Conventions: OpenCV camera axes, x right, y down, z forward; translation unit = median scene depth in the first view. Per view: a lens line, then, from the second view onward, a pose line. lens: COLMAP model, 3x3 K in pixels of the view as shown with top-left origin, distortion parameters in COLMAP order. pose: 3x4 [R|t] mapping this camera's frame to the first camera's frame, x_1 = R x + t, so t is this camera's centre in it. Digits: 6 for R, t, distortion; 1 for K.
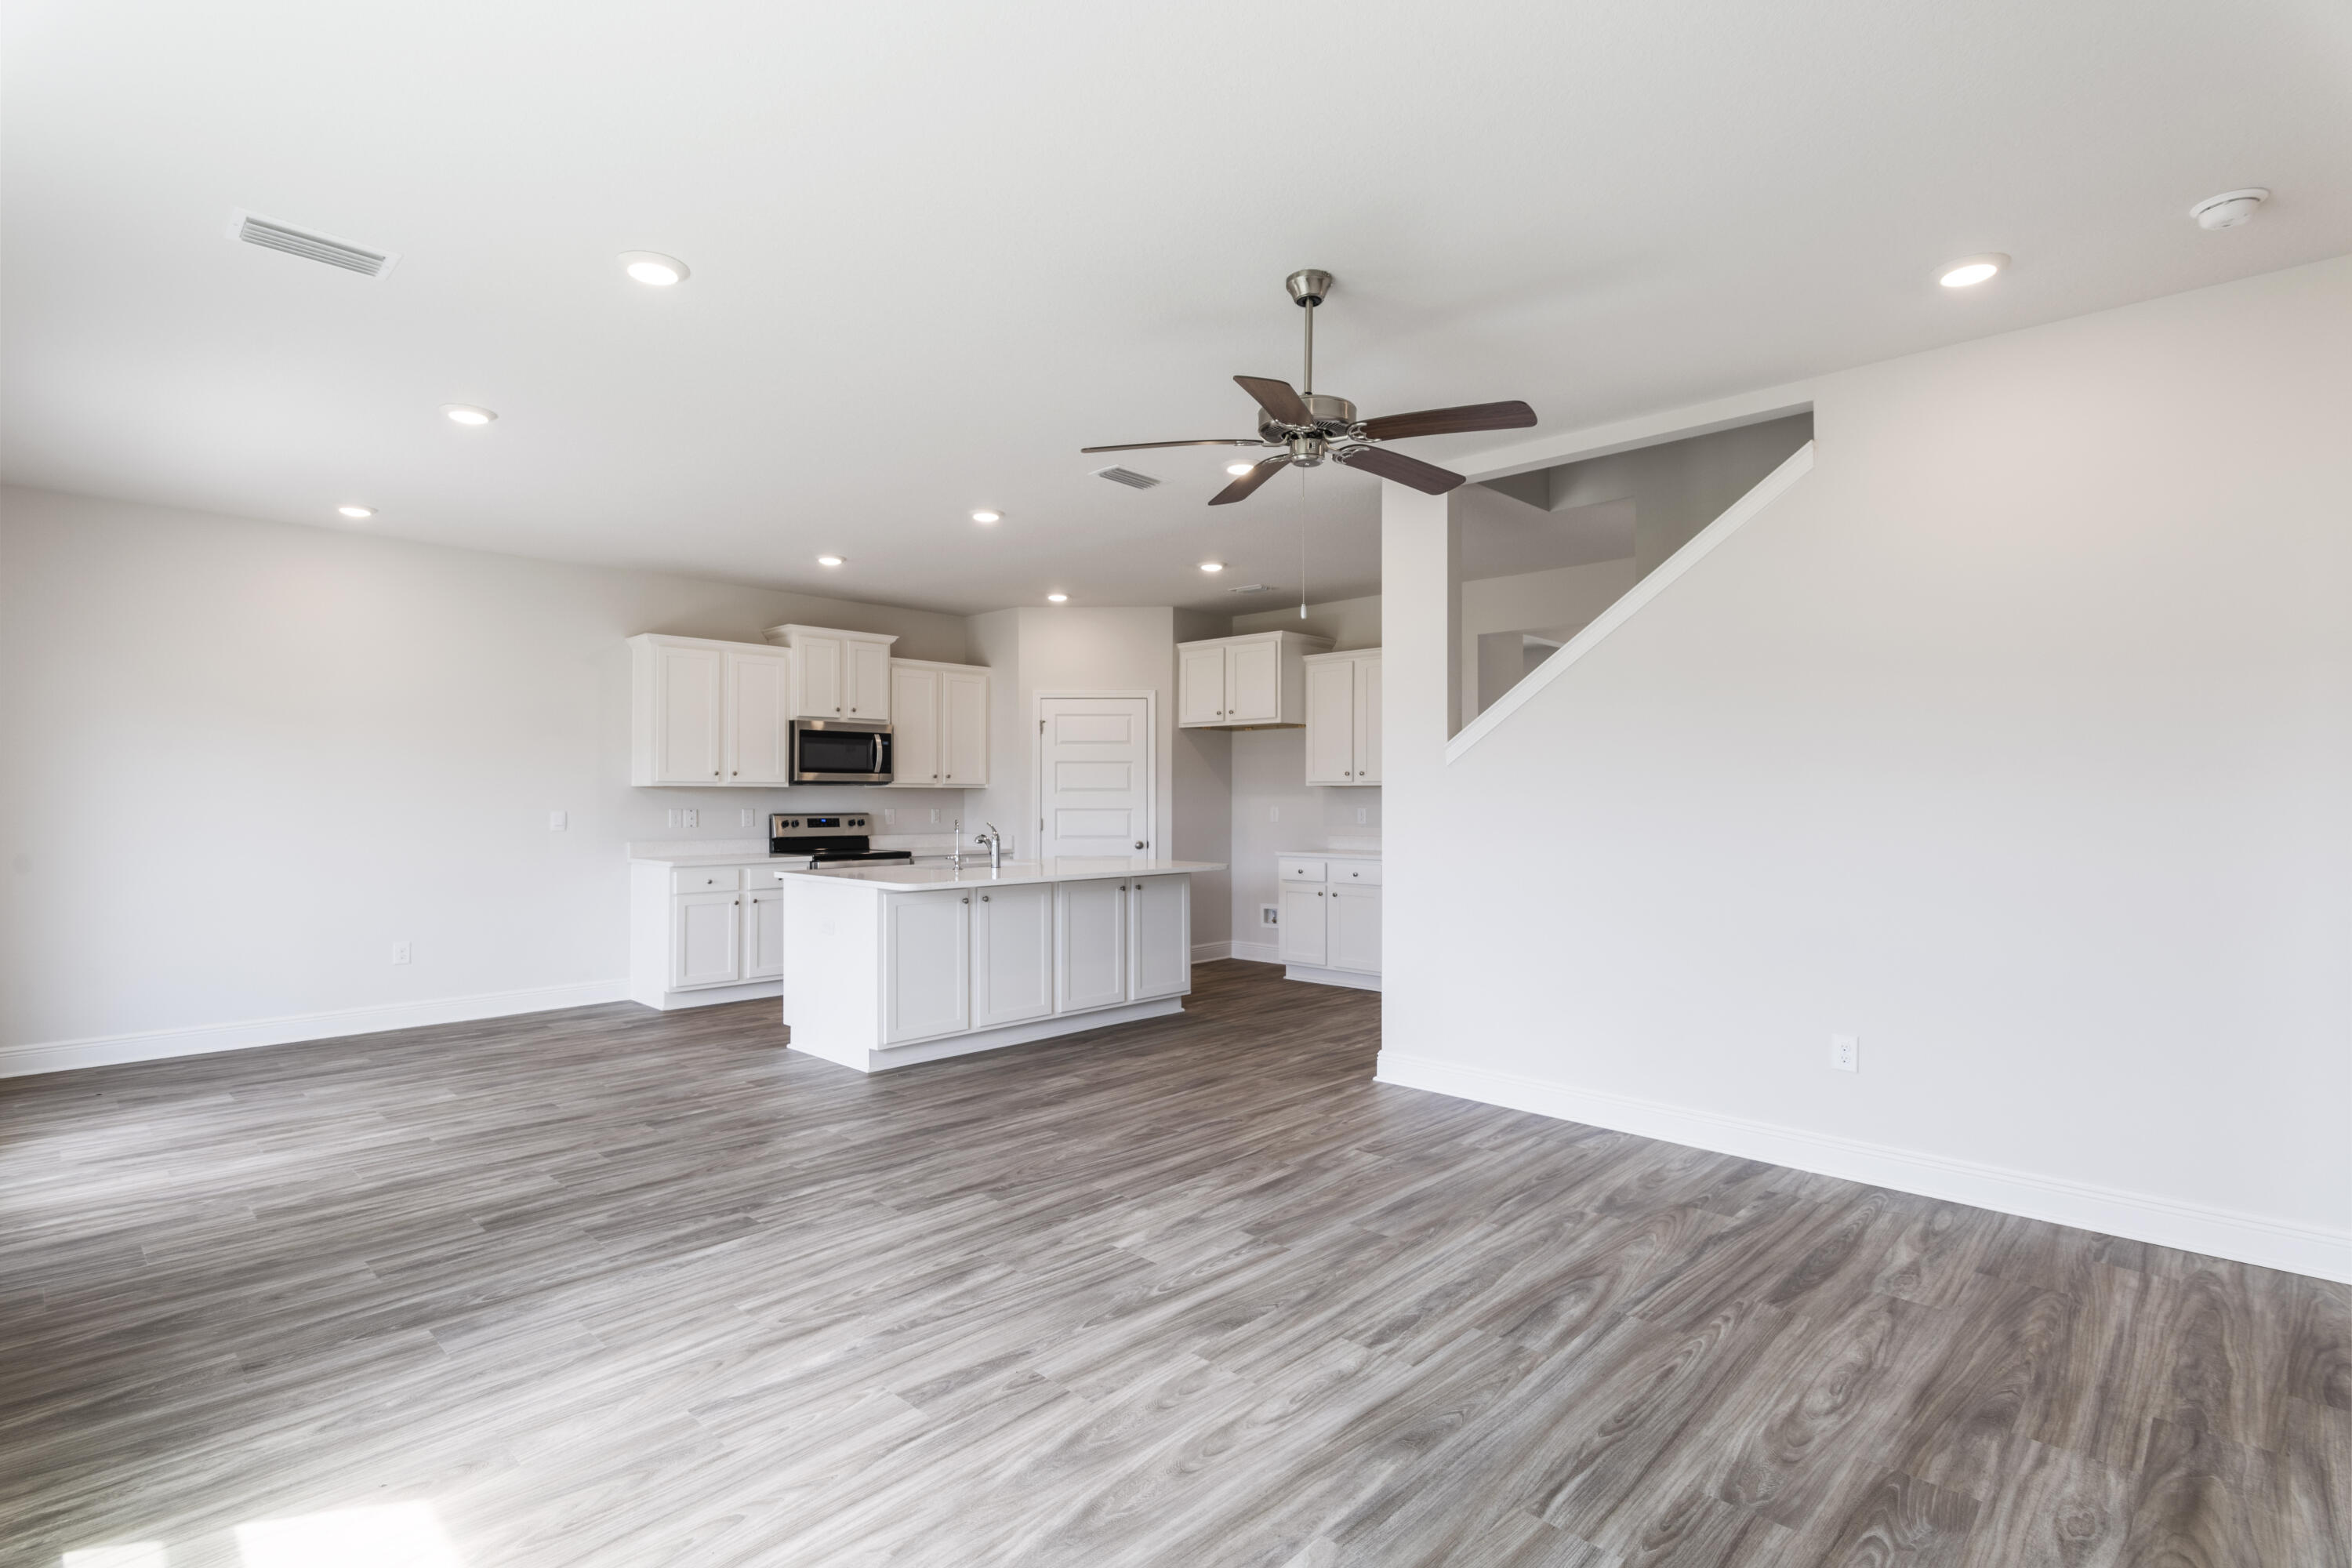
lens RADIAL K [[1149.5, 0, 1157.9], [0, 1149.5, 788.1], [0, 0, 1]] dist [0.004244, -0.000547]
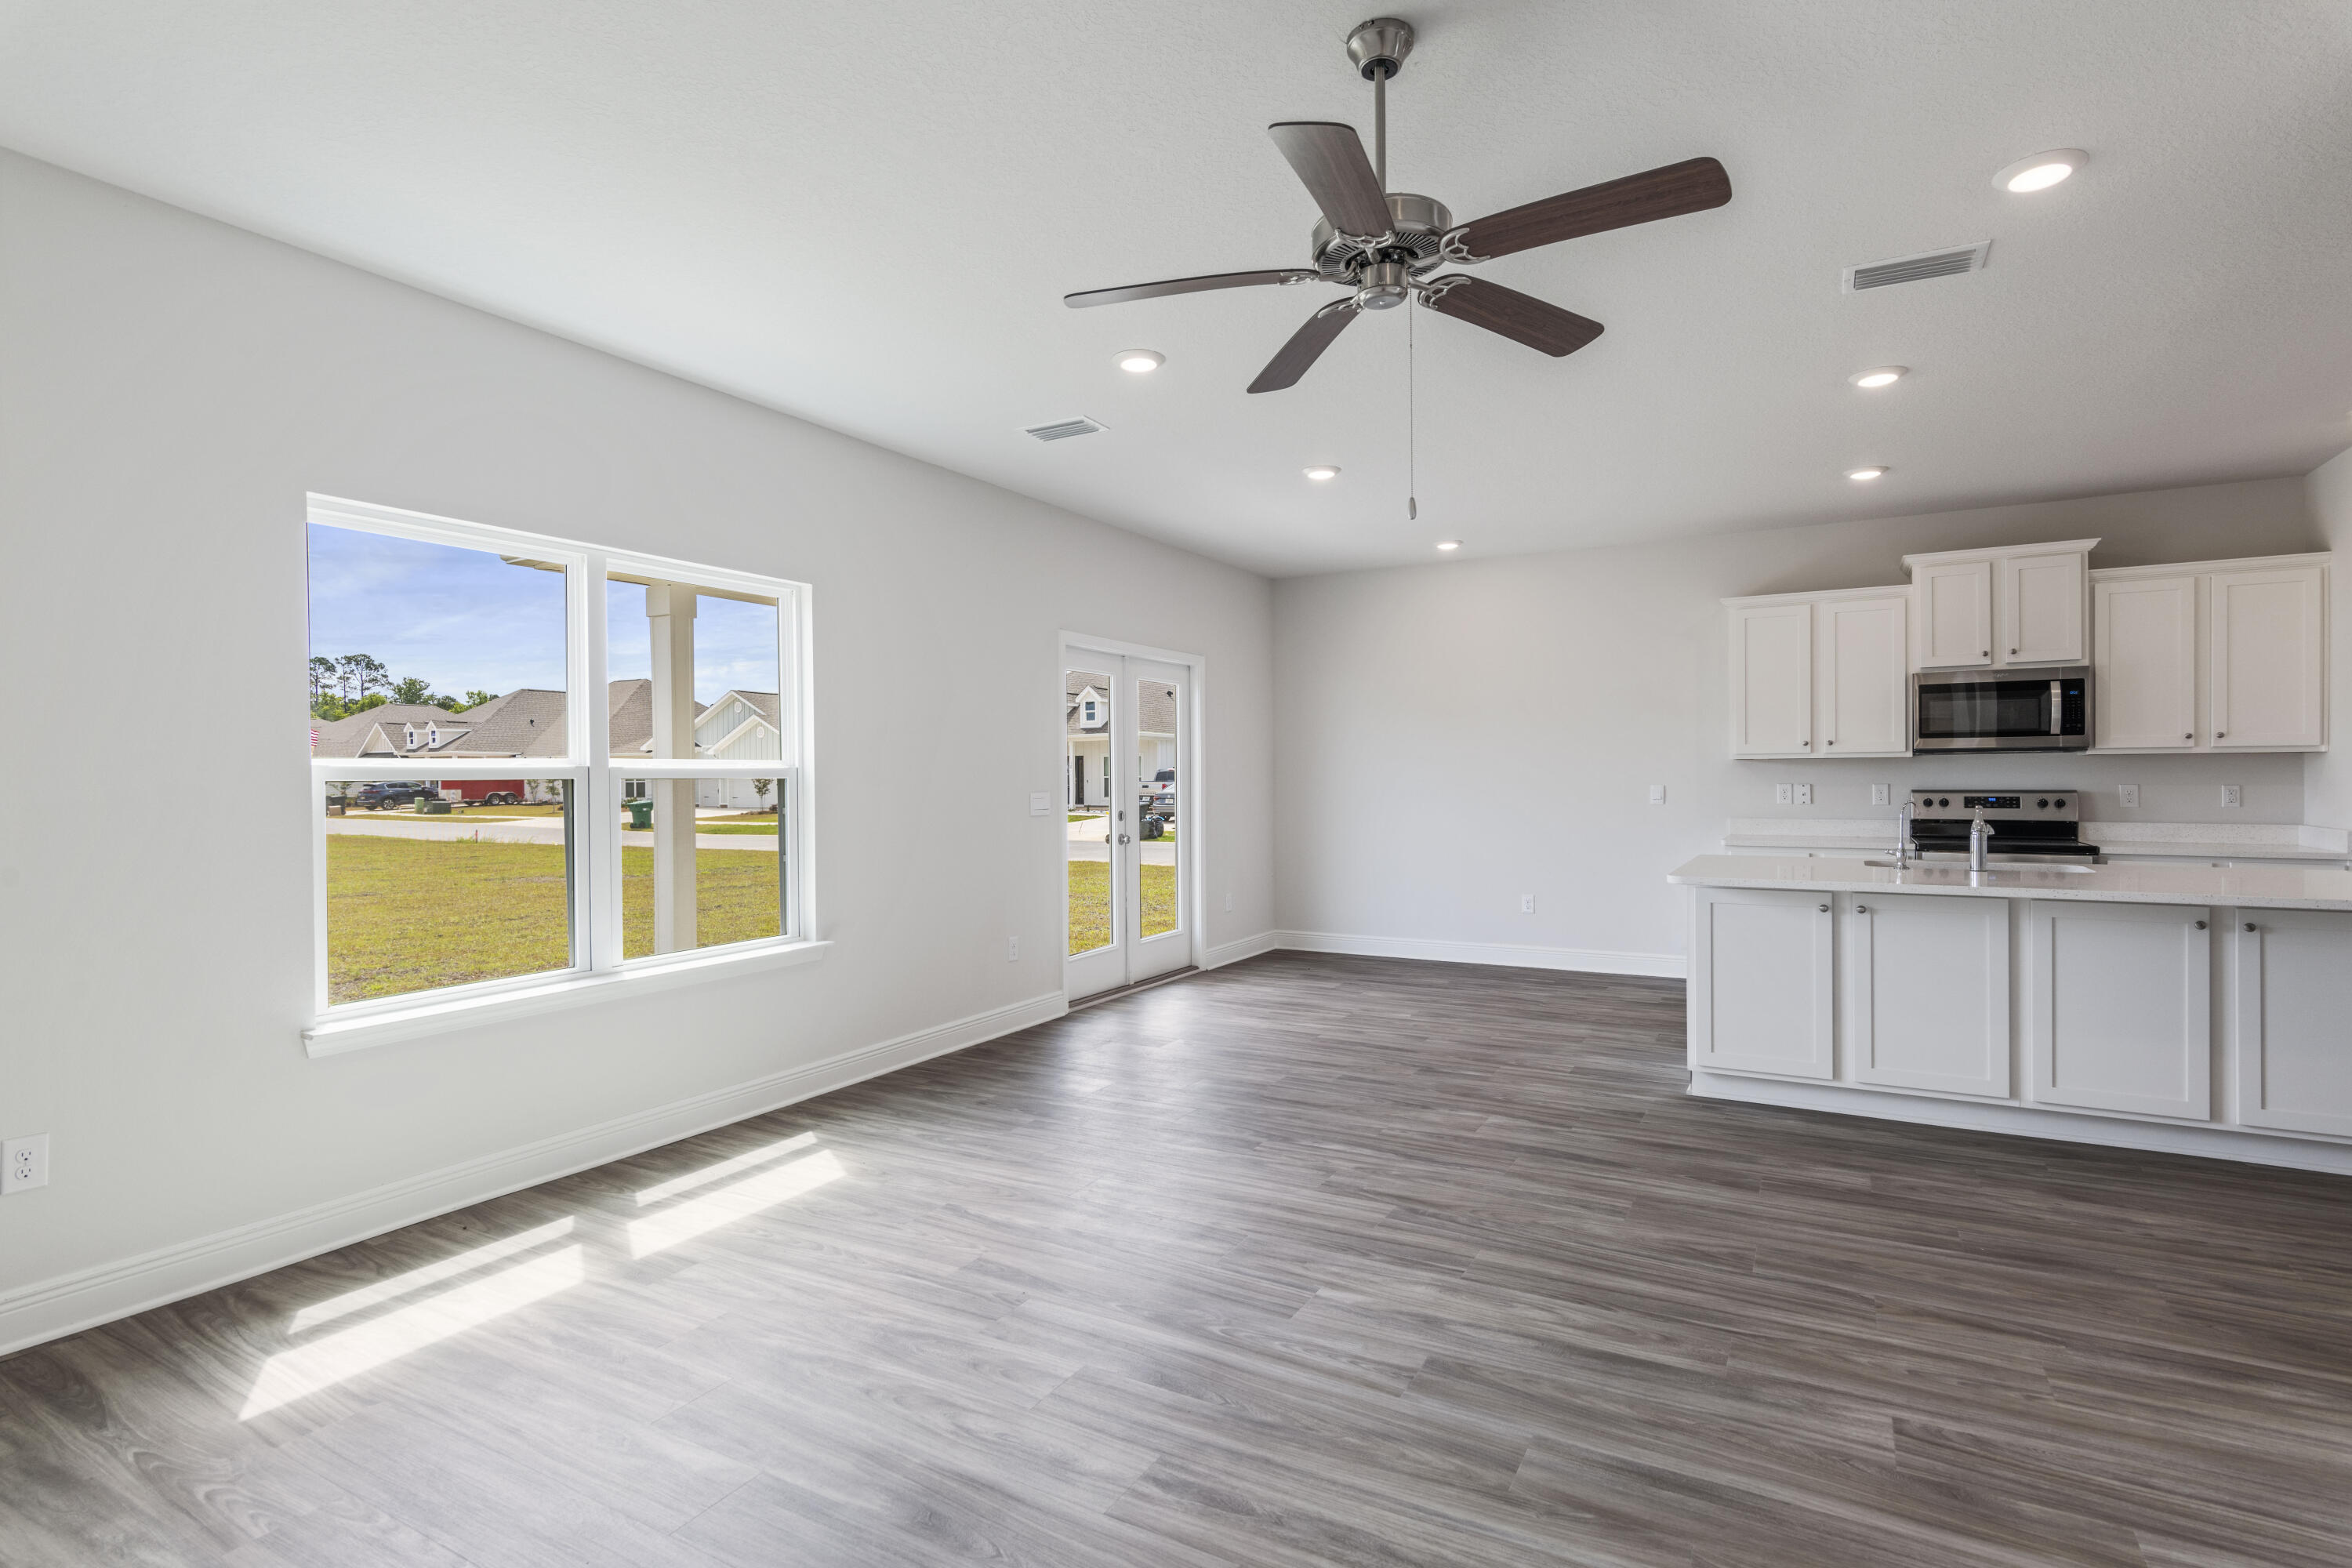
lens RADIAL K [[1149.5, 0, 1168.1], [0, 1149.5, 781.5], [0, 0, 1]] dist [0.004244, -0.000547]
pose [[0.249012, 0.004225, -0.968491, 0.603369], [0.015060, 0.999853, 0.008234, 0.003337], [0.968383, -0.016636, 0.248911, 0.528496]]
